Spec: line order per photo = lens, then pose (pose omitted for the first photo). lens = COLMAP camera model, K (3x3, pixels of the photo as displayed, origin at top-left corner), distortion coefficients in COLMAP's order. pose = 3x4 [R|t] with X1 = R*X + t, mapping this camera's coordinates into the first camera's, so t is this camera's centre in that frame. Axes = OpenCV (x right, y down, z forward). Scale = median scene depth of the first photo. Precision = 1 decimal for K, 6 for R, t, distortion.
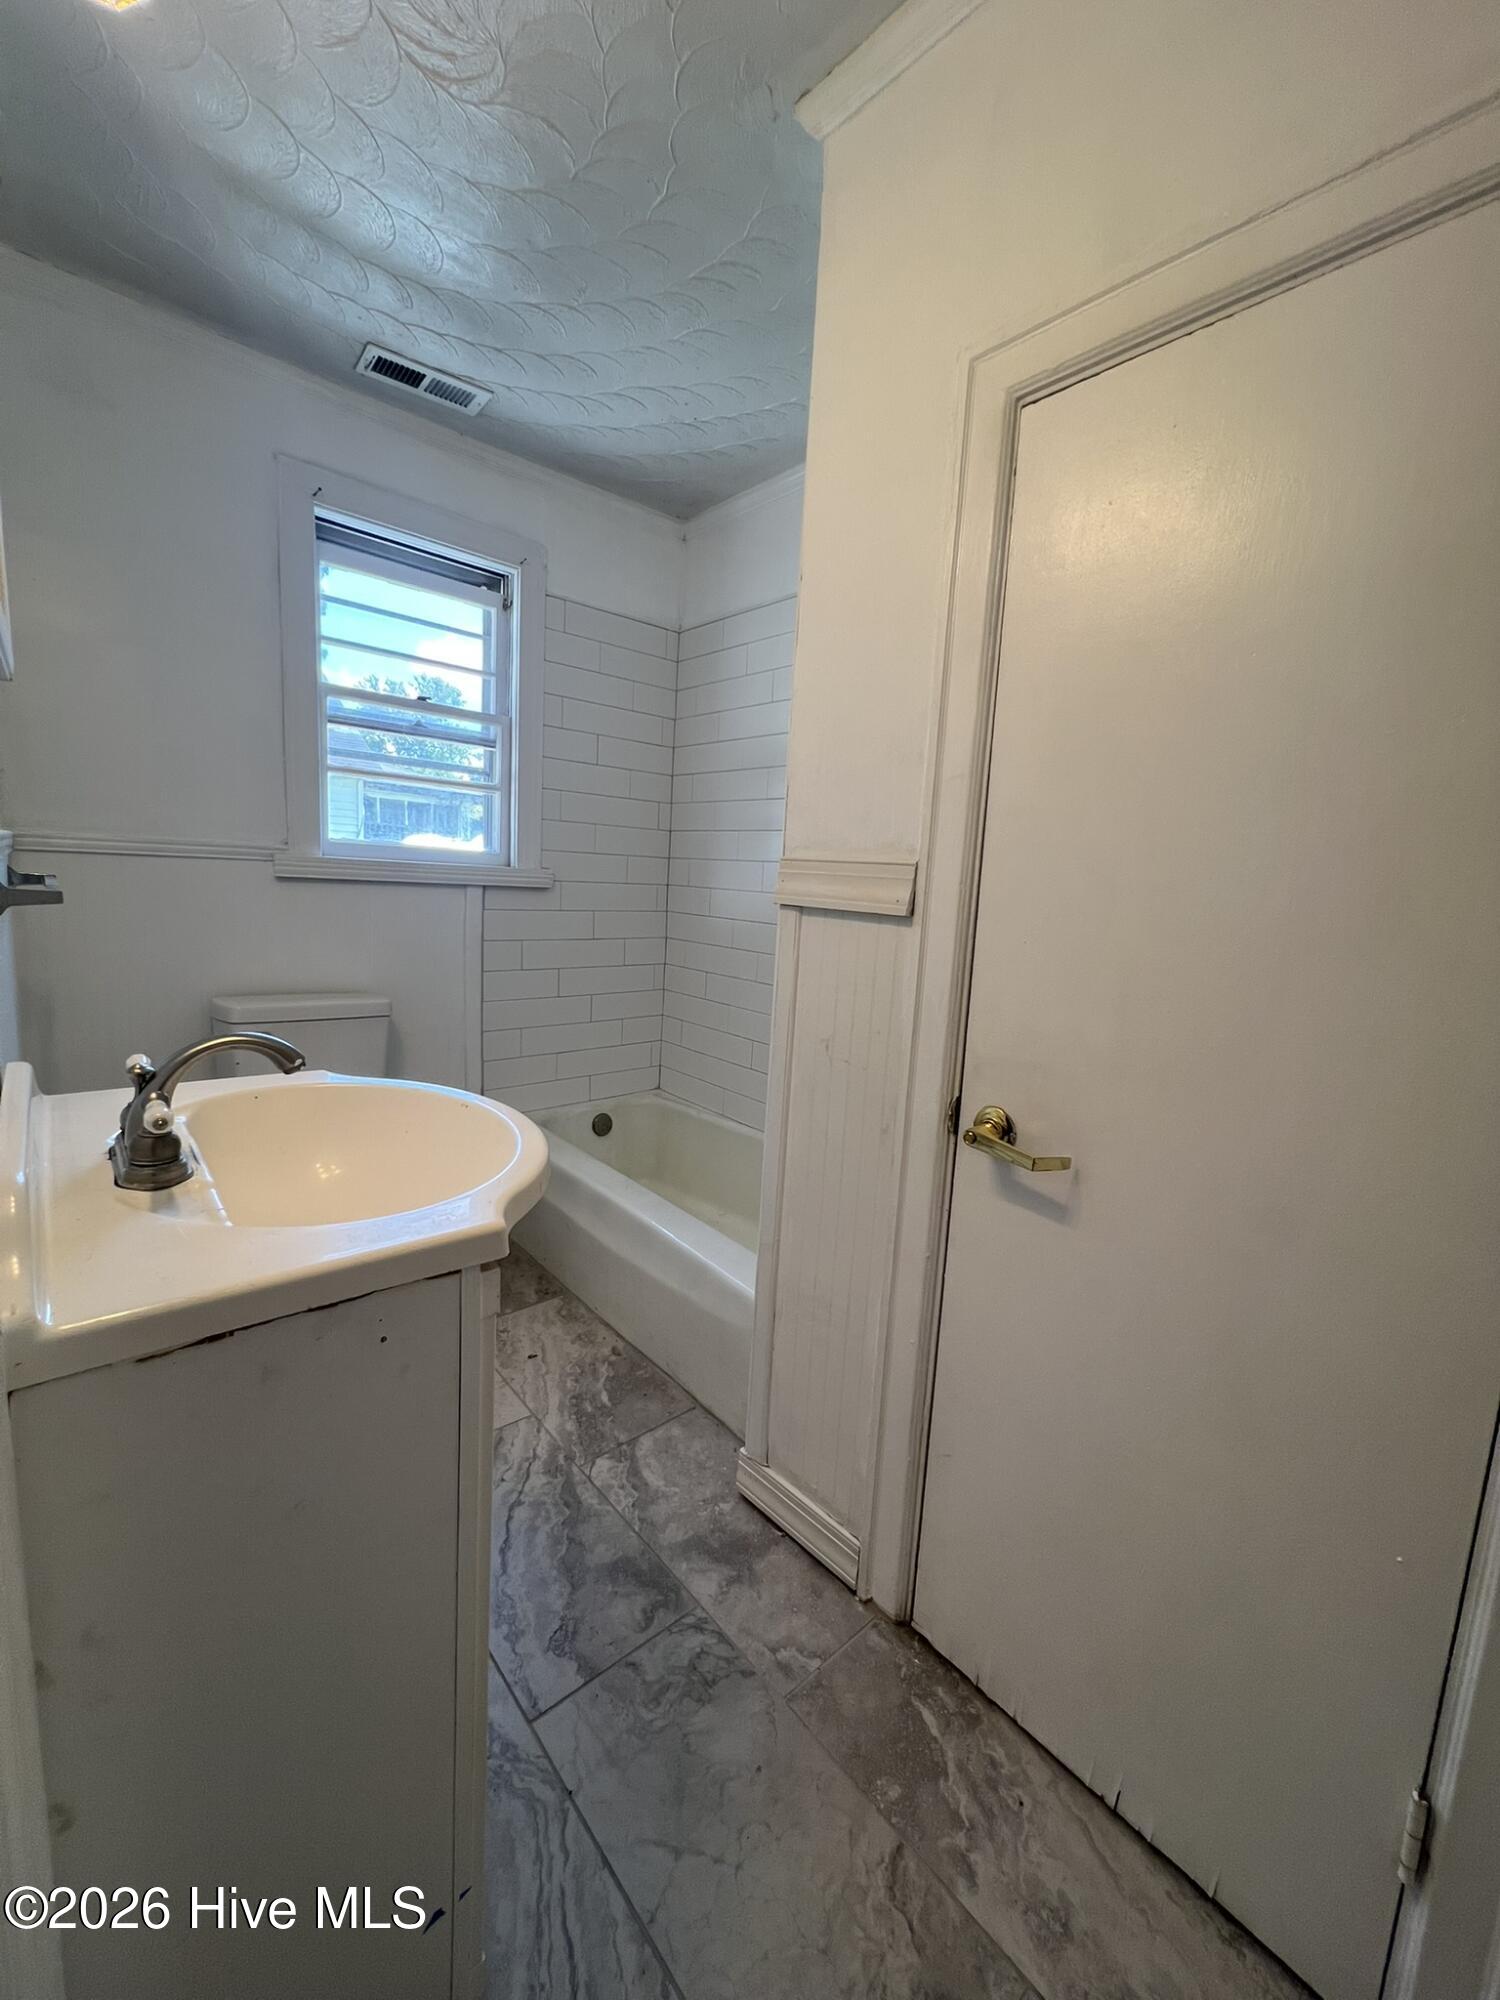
lens RADIAL K [[795.8, 0, 750.7], [0, 795.8, 997.0], [0, 0, 1]] dist [-0.000328, -0.000138]
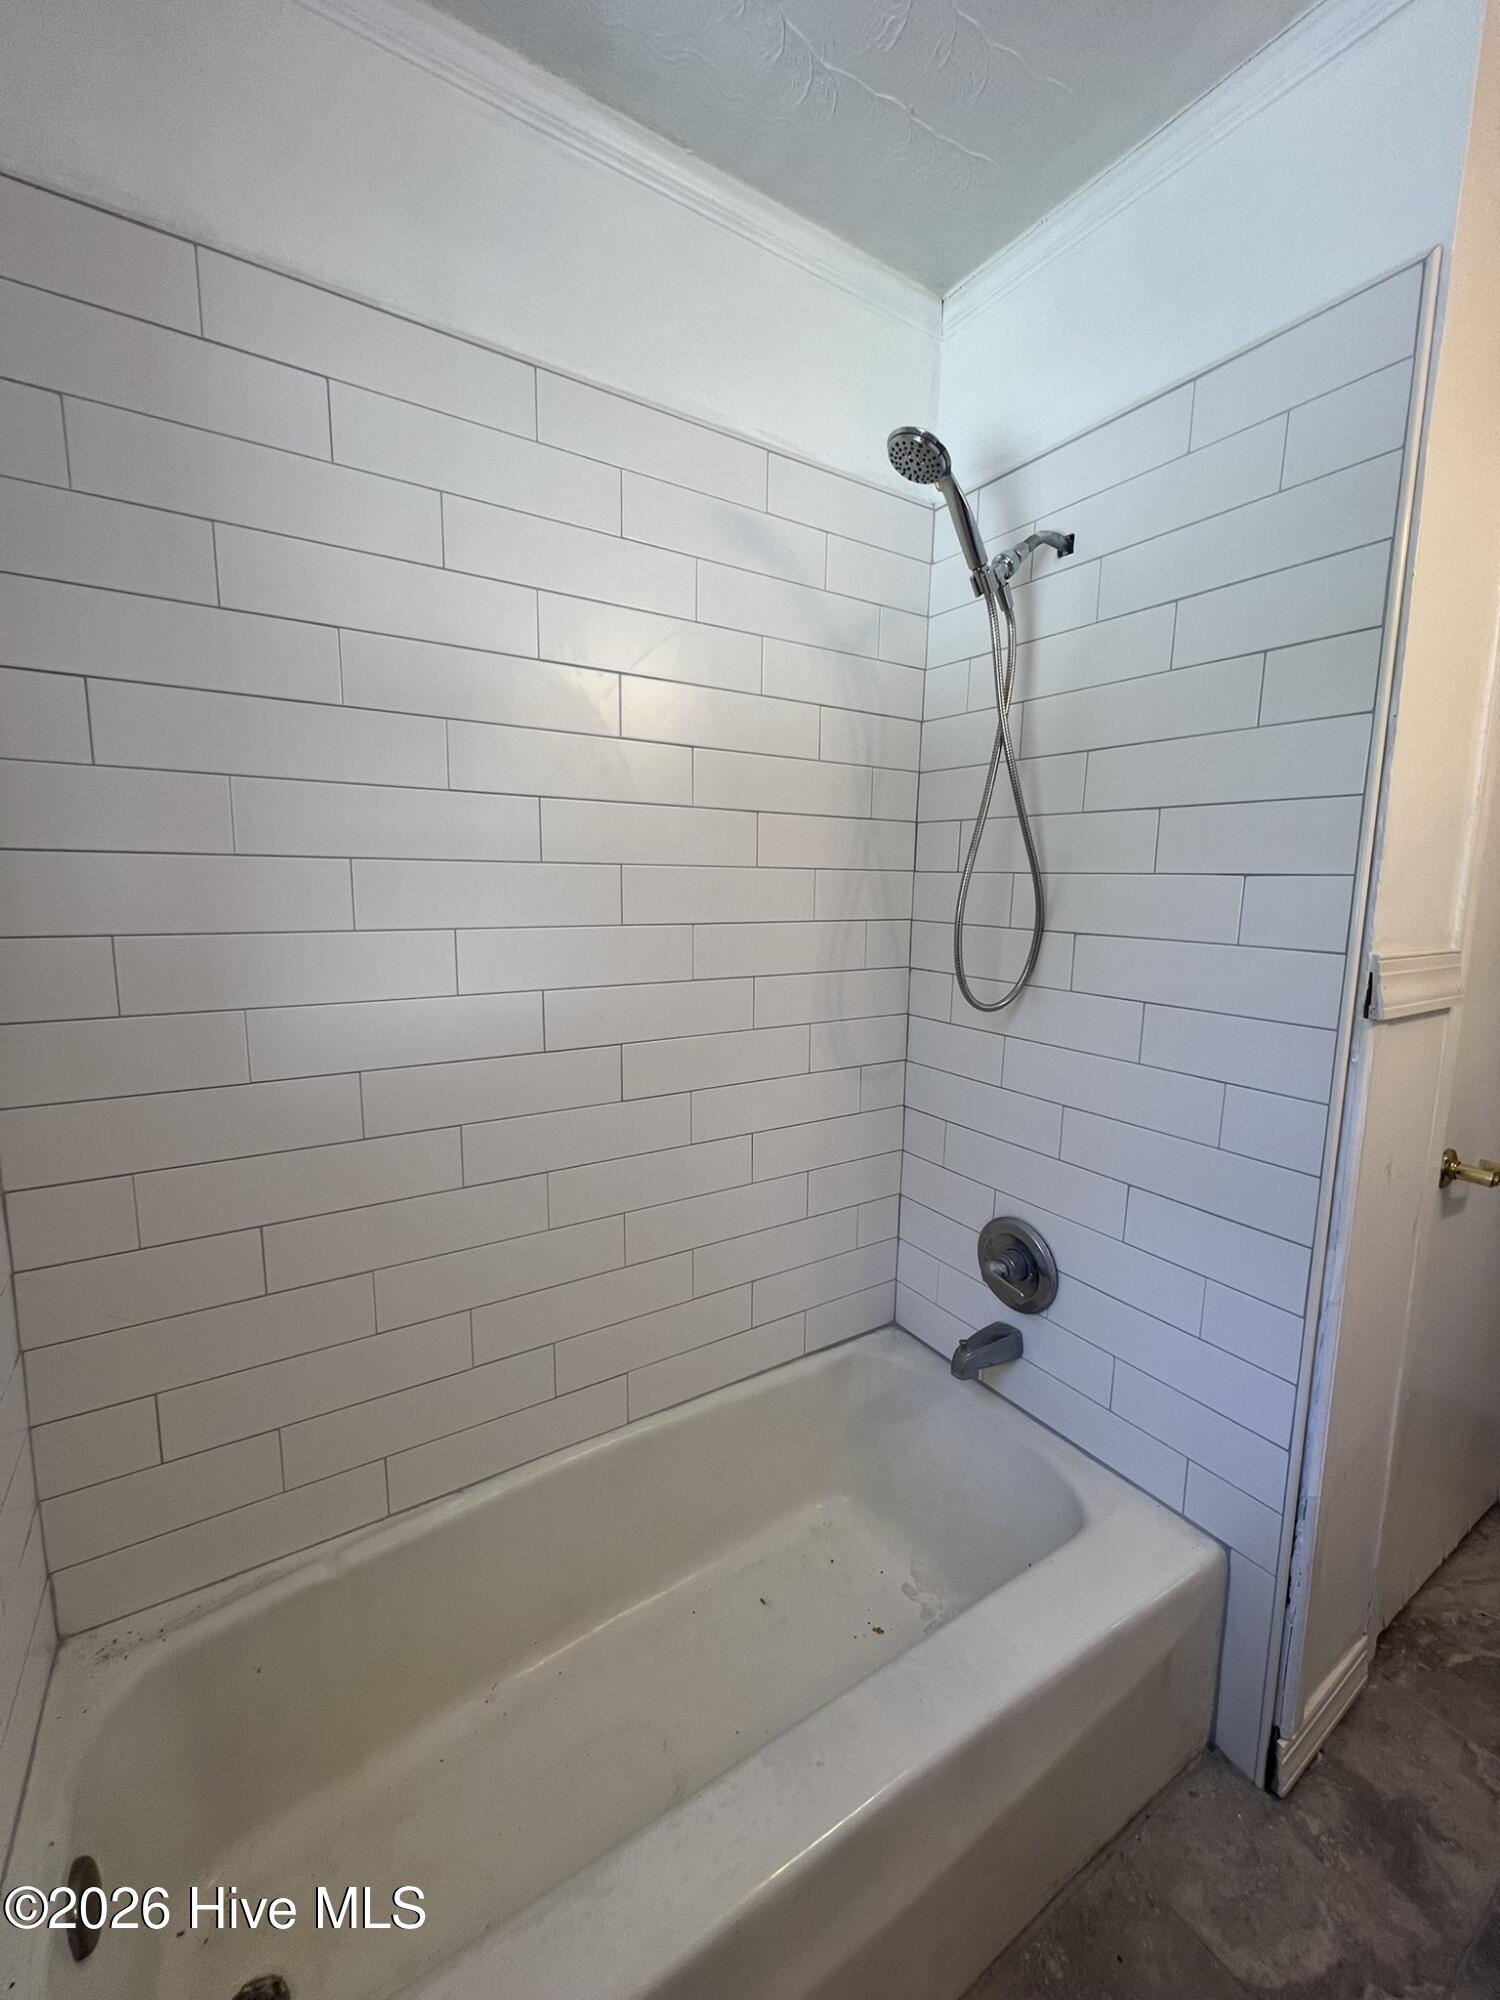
lens RADIAL K [[795.8, 0, 750.0], [0, 795.8, 992.0], [0, 0, 1]] dist [-0.000328, -0.000138]
pose [[0.152863, -0.188975, 0.970011, -0.665560], [0.141468, 0.975622, 0.167774, -0.312118], [-0.978069, 0.111579, 0.175870, 1.254701]]
